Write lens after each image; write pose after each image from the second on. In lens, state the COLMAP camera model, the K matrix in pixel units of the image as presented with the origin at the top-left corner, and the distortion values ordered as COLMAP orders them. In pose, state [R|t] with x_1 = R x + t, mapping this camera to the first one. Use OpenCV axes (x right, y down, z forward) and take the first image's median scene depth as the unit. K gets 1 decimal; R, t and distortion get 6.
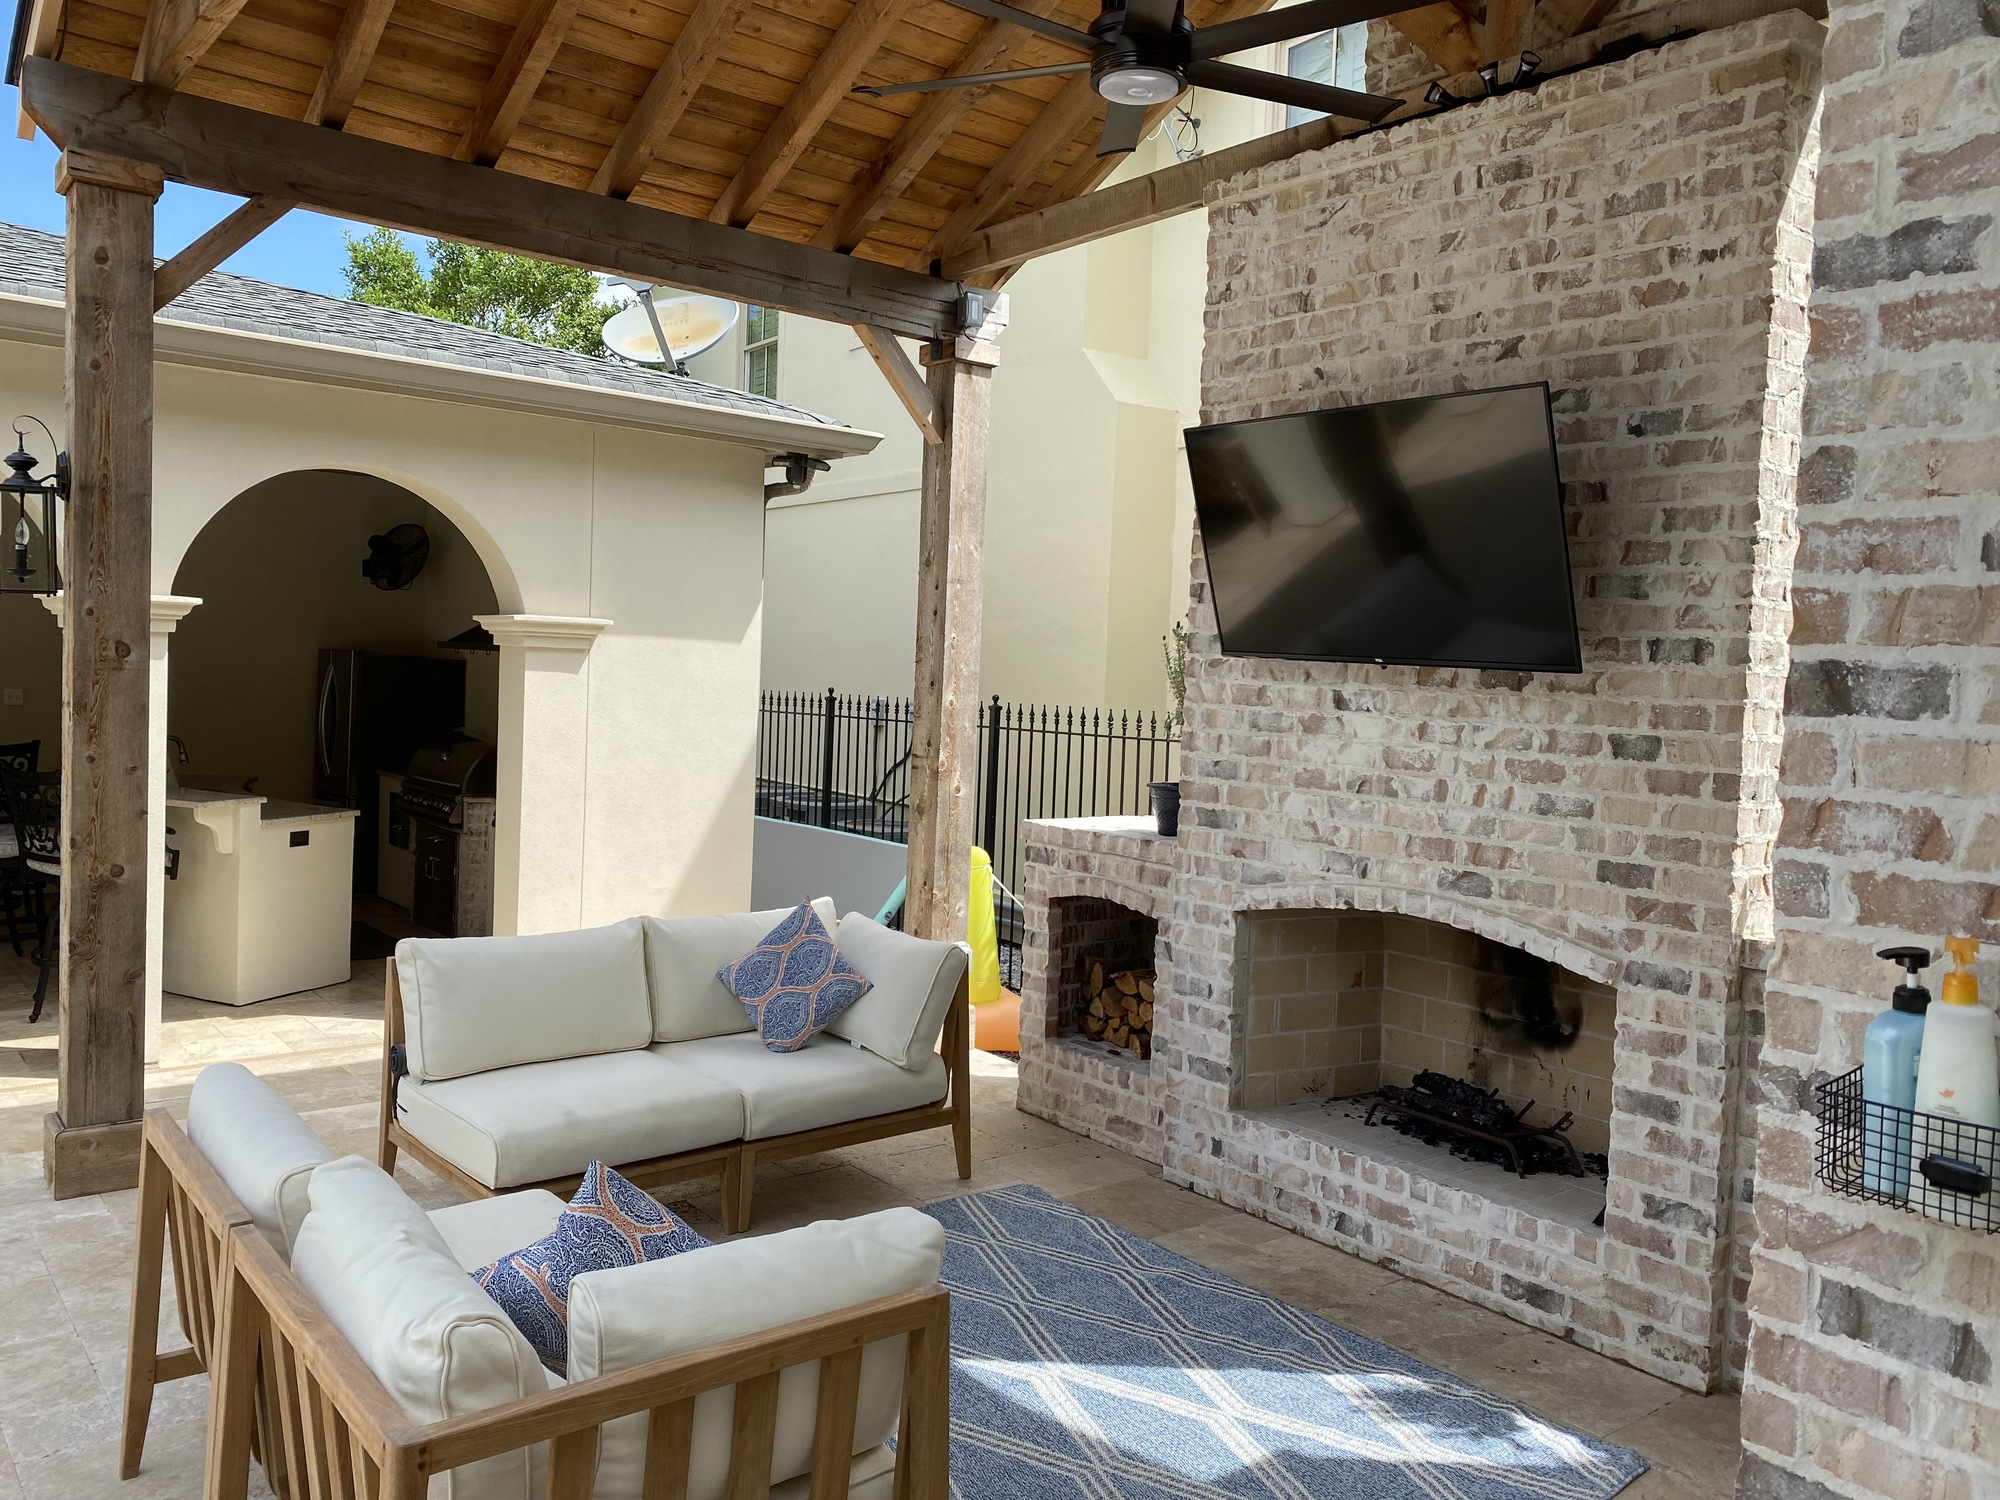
lens RADIAL K [[1548.7, 0, 1005.9], [0, 1548.7, 741.0], [0, 0, 1]] dist [0.037180, -0.021838]
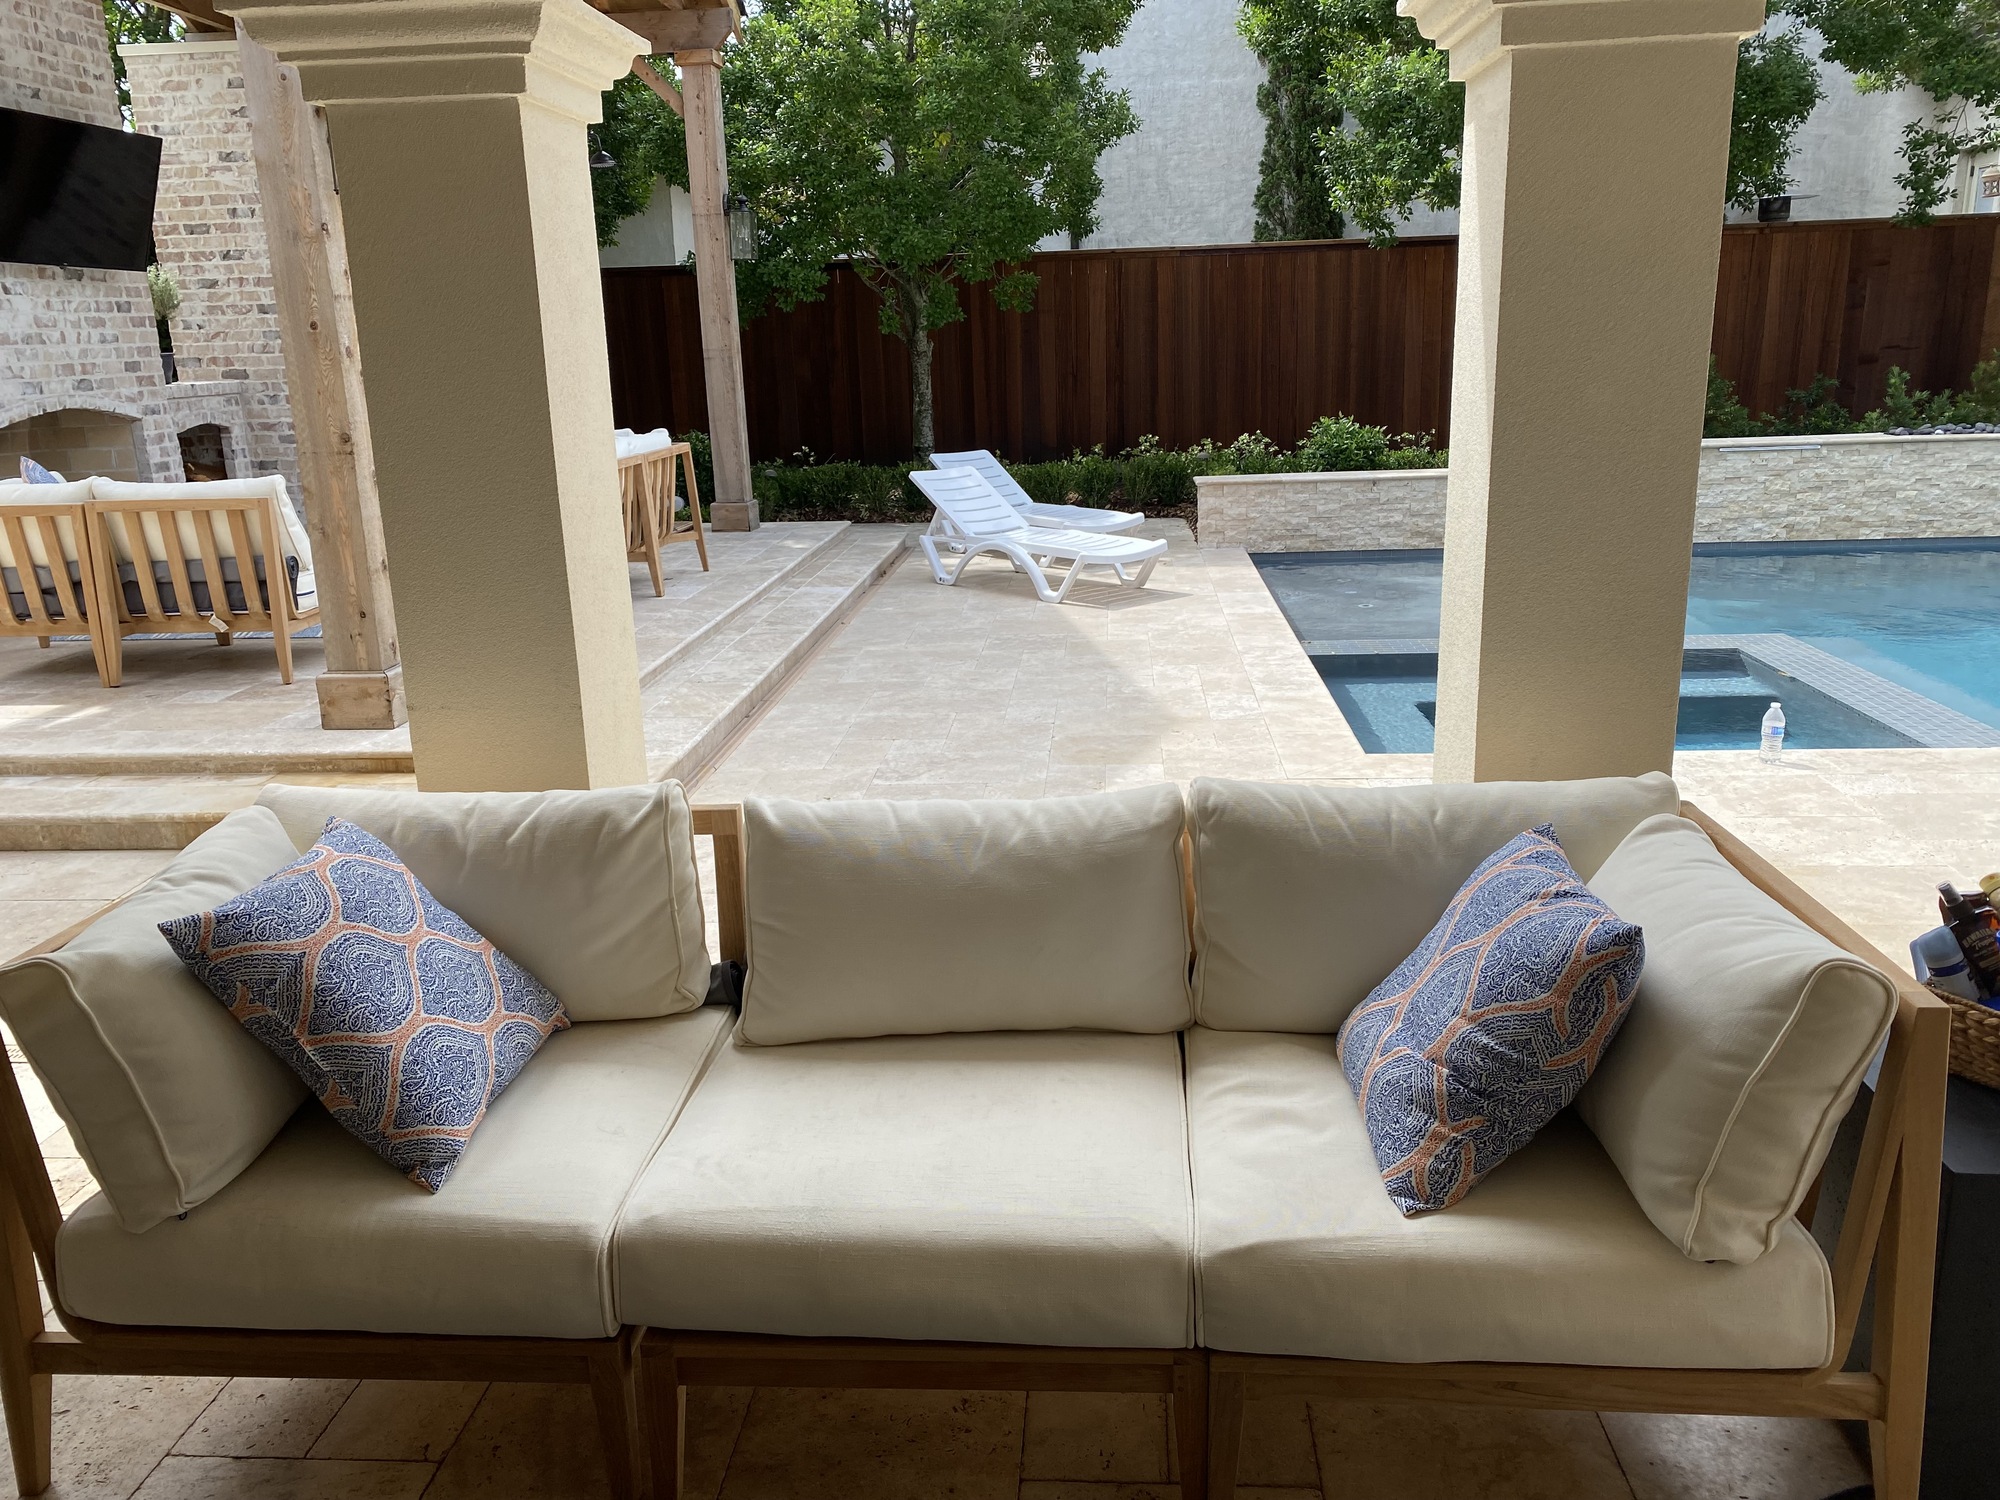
lens RADIAL K [[1548.7, 0, 999.8], [0, 1548.7, 746.6], [0, 0, 1]] dist [0.037180, -0.021838]
pose [[-0.722020, -0.201130, 0.661992, -1.993027], [0.032445, 0.945918, 0.322781, -0.078777], [-0.691111, 0.254533, -0.676446, 1.714310]]
